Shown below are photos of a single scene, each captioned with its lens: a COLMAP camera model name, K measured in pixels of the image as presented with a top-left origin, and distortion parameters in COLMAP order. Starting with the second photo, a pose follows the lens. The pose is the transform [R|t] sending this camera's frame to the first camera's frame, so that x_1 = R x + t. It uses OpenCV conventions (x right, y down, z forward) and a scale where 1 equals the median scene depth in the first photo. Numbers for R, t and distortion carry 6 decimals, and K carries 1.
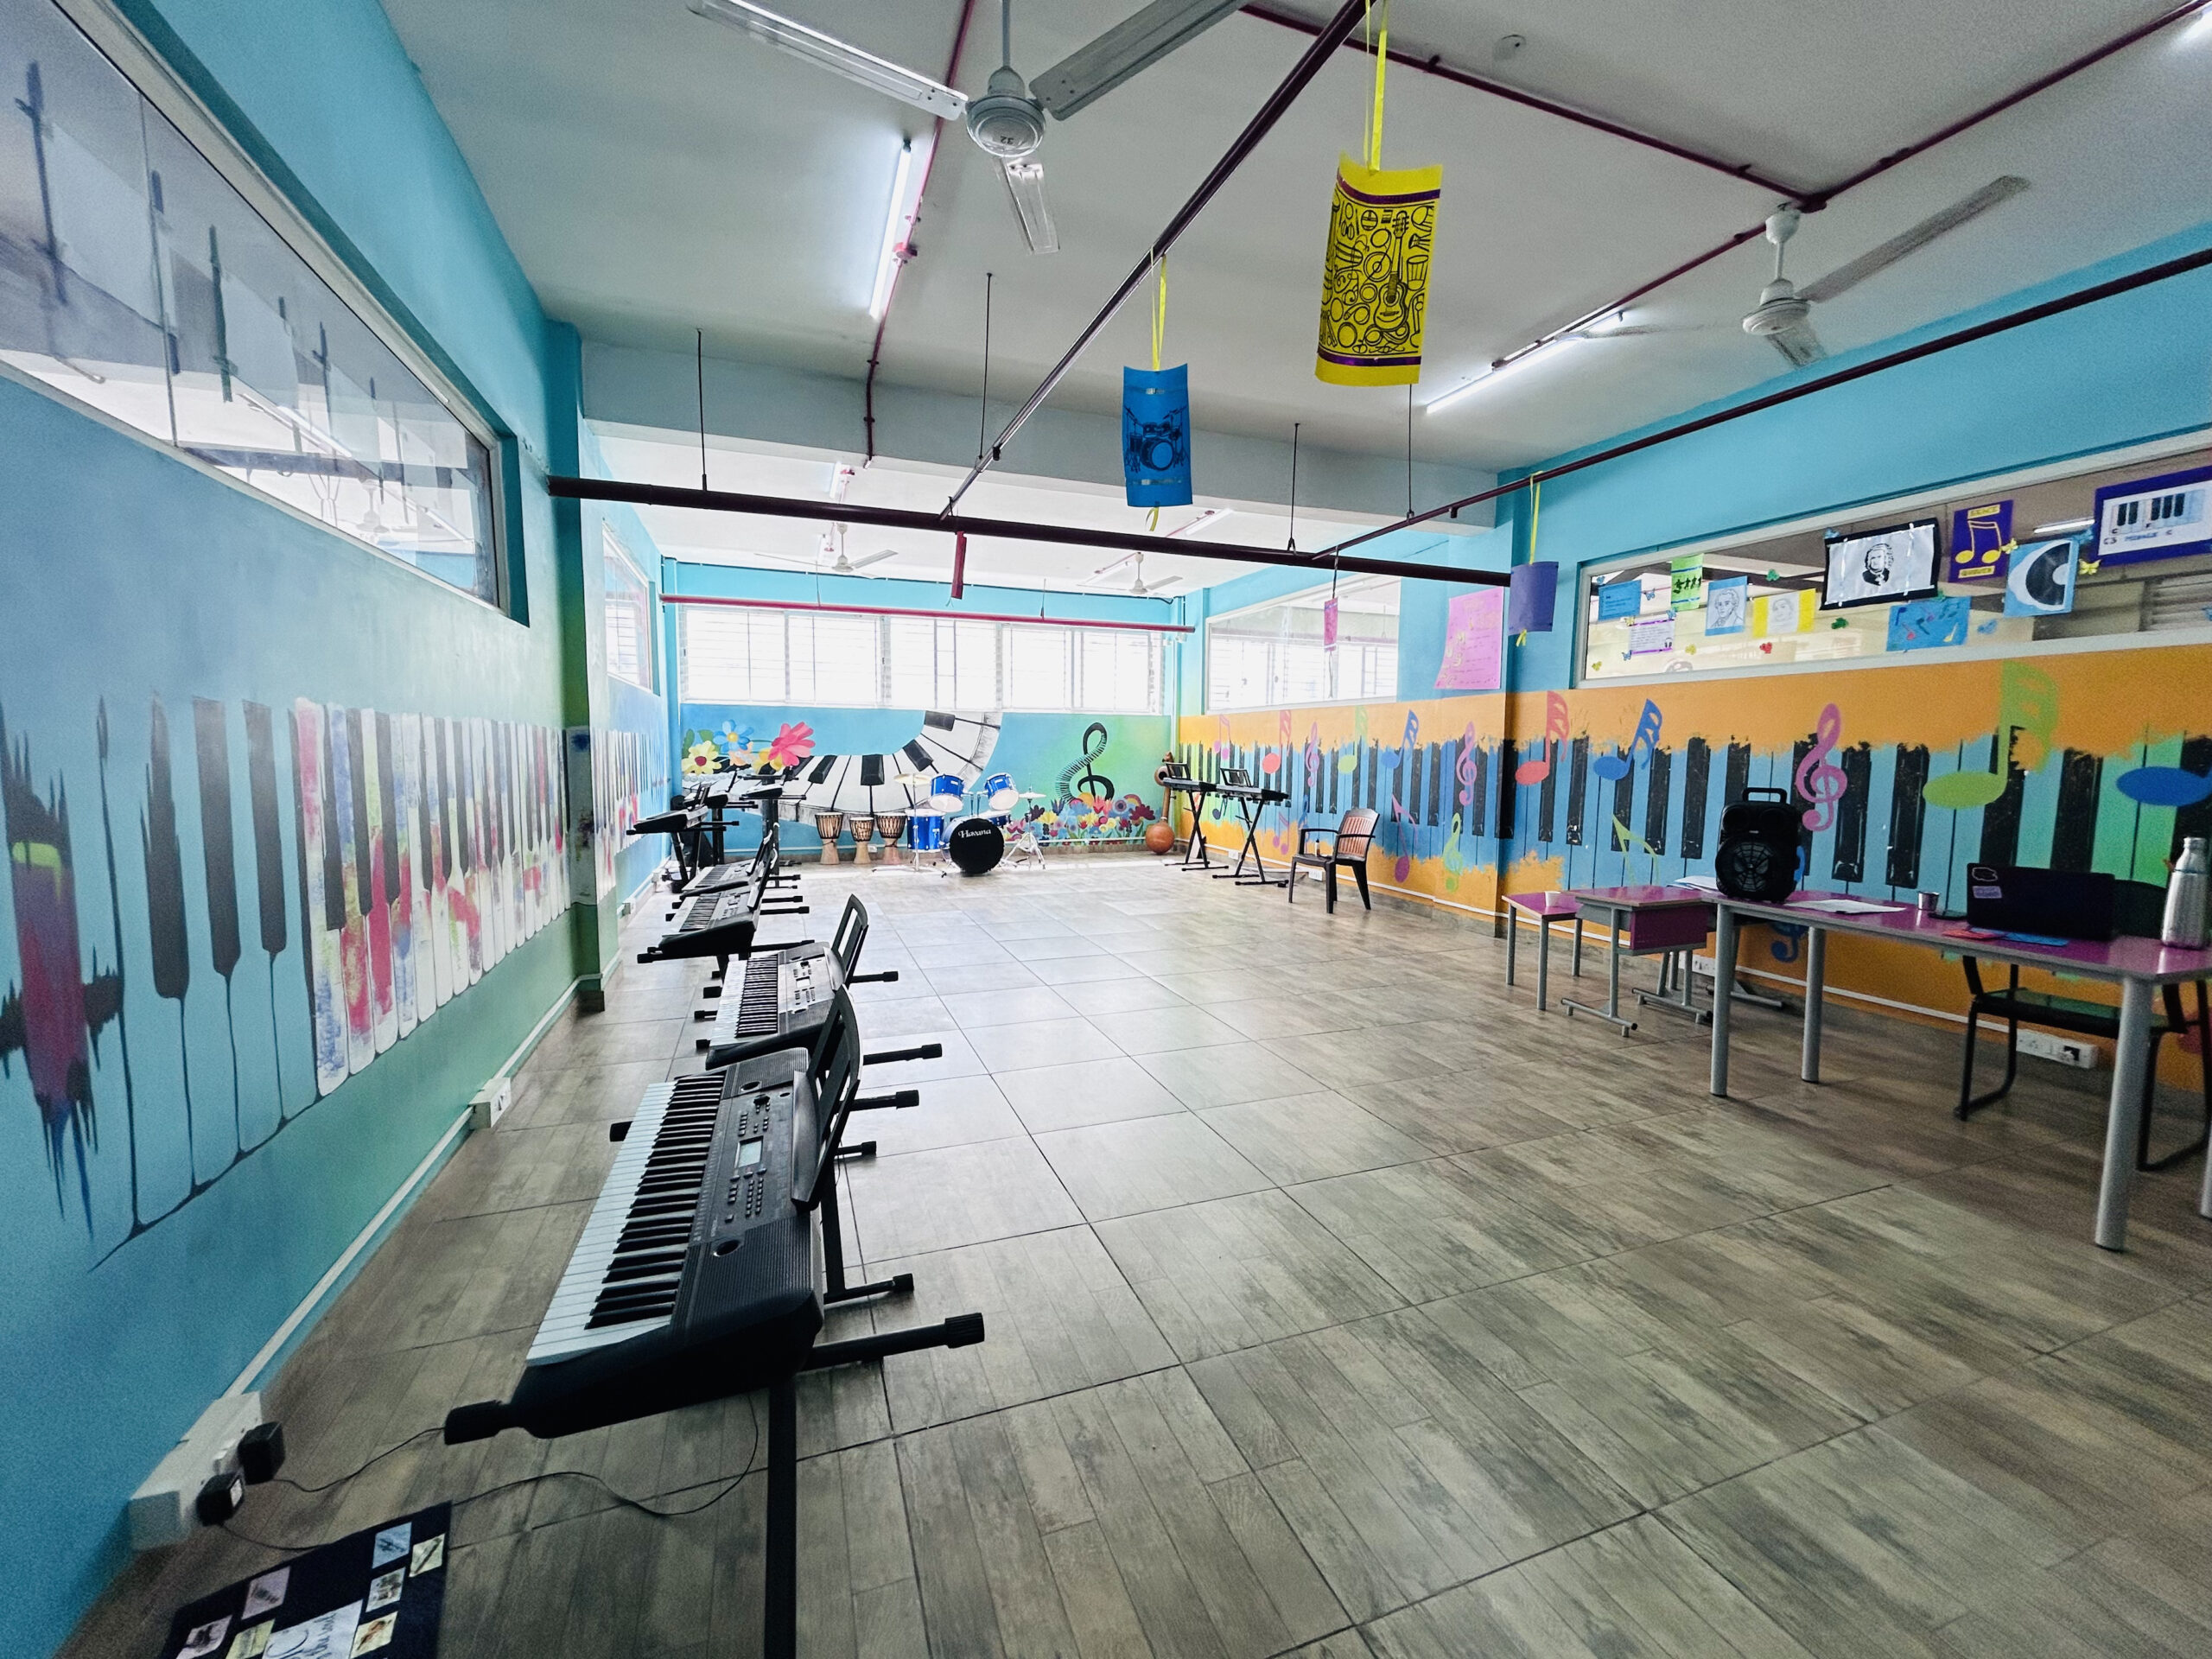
lens RADIAL K [[896.7, 0, 1106.0], [0, 896.7, 829.5], [0, 0, 1]] dist [0.001187, 0.000702]
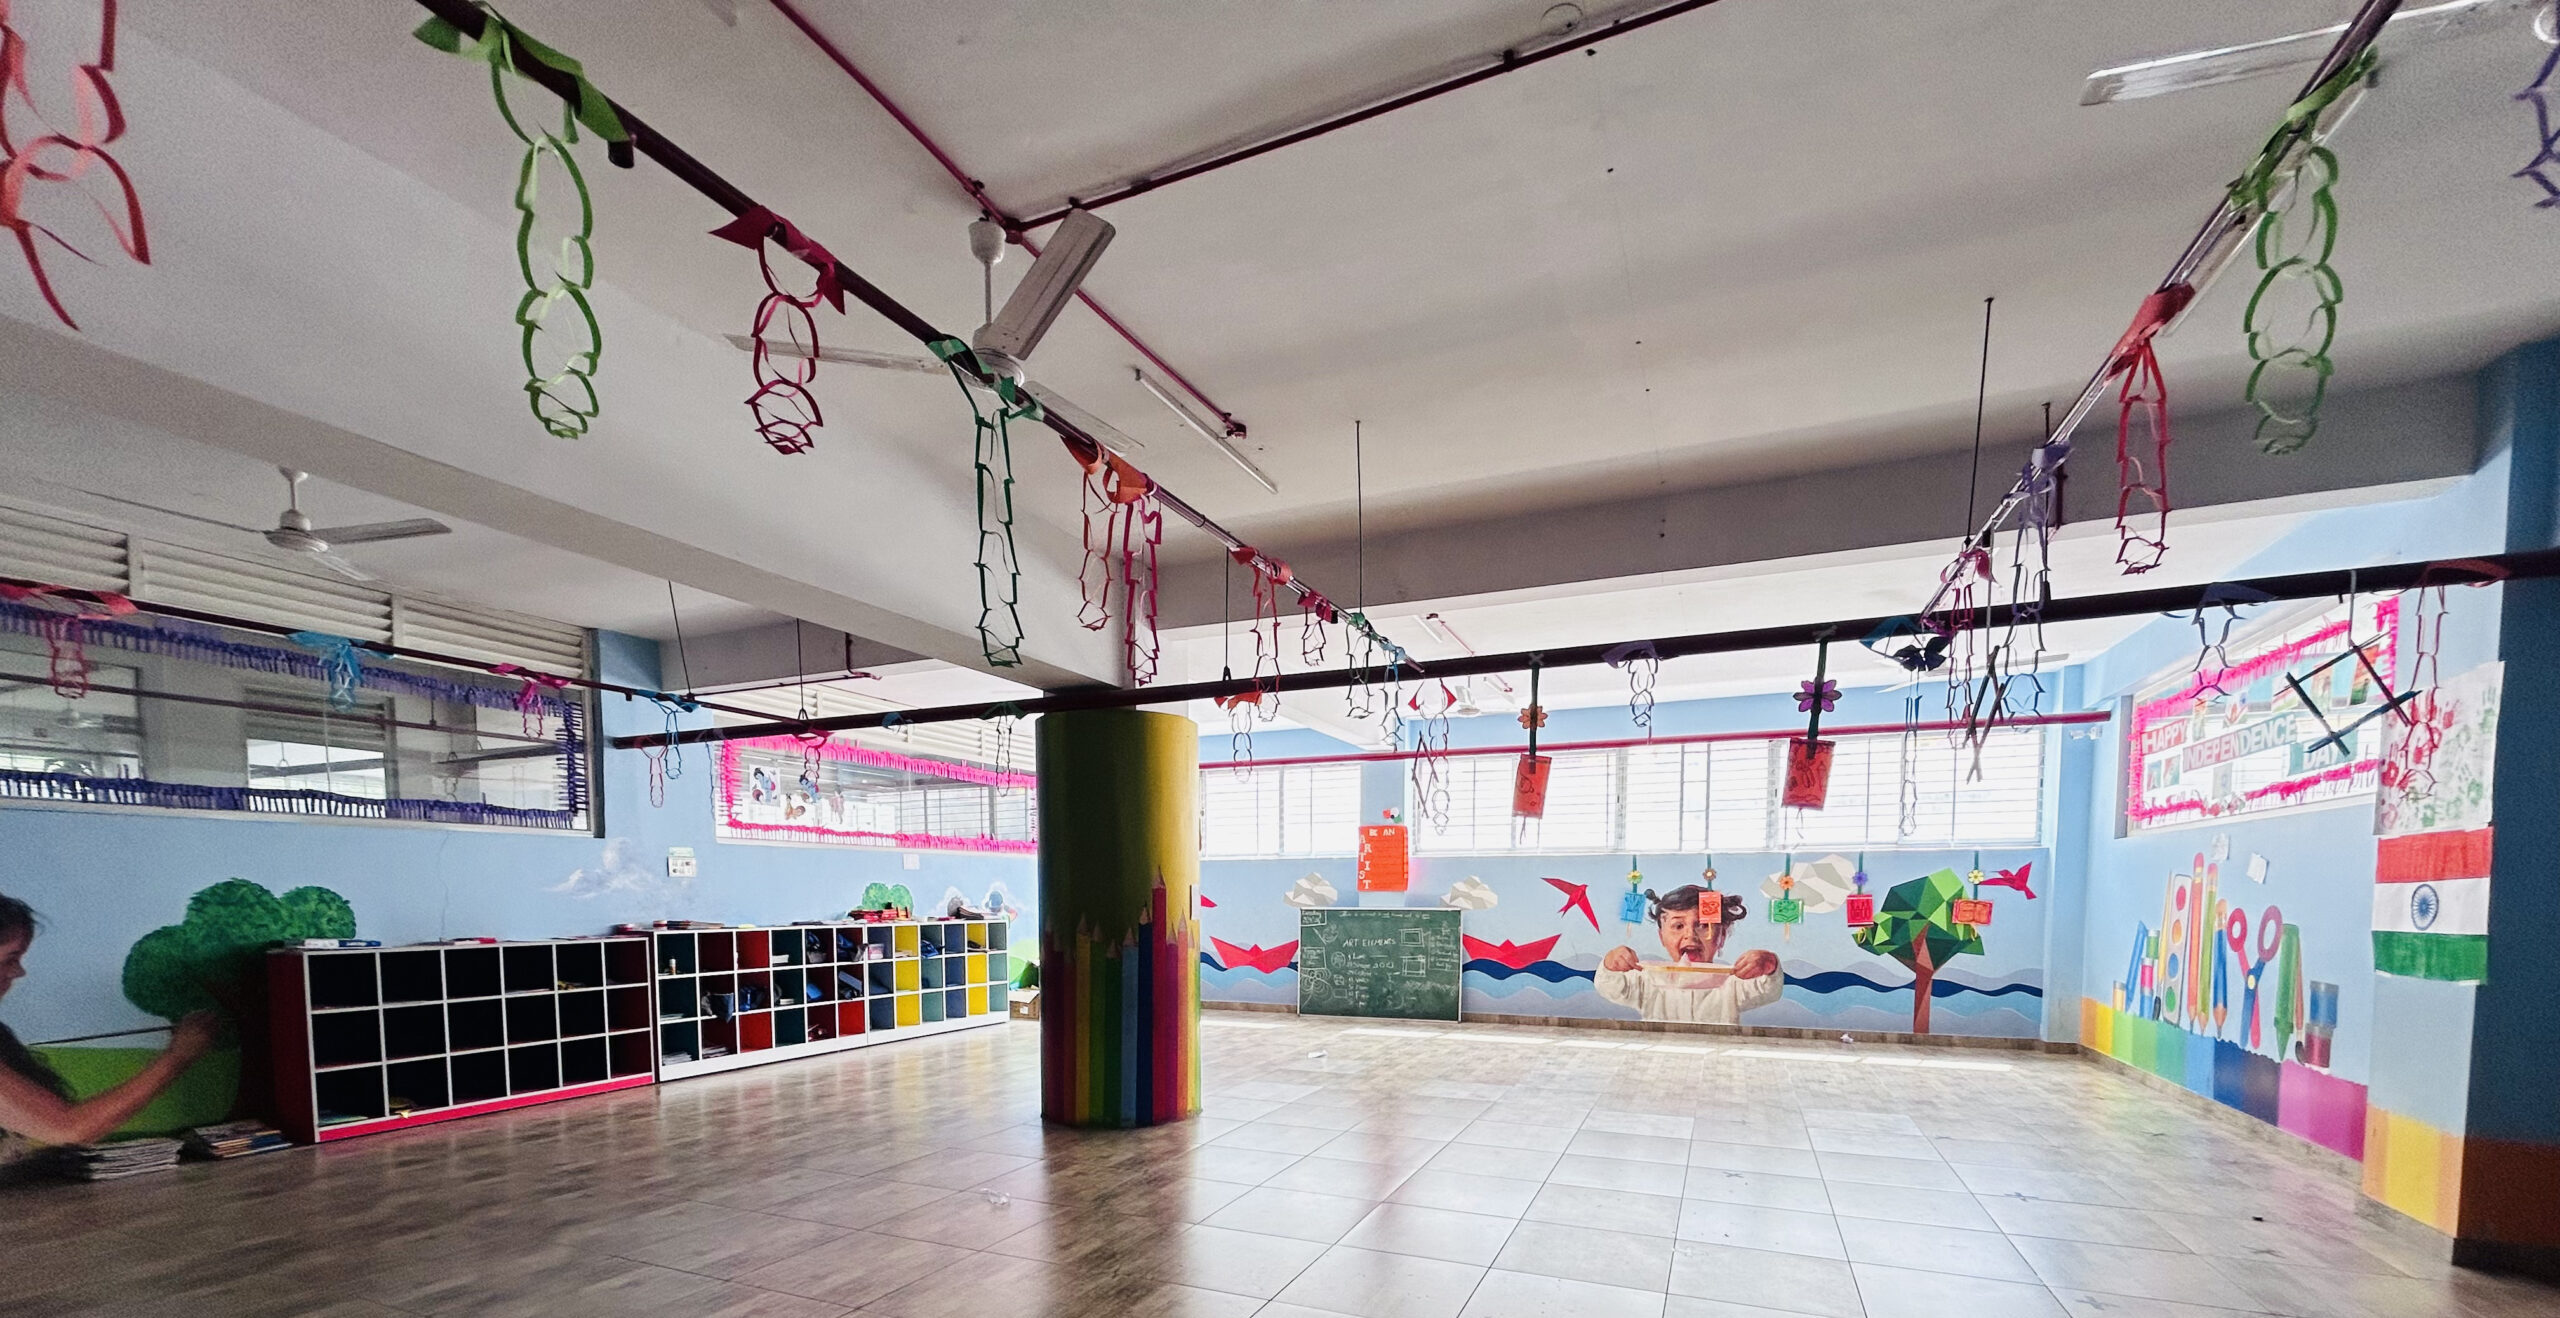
lens RADIAL K [[970.6, 0, 1280.0], [0, 970.6, 659.0], [0, 0, 1]] dist [0.000131, 0.000004]
pose [[0.713685, -0.176582, -0.677844, 0.243709], [-0.056620, 0.949994, -0.307093, -0.000766], [0.698174, 0.257547, 0.667998, 0.076919]]
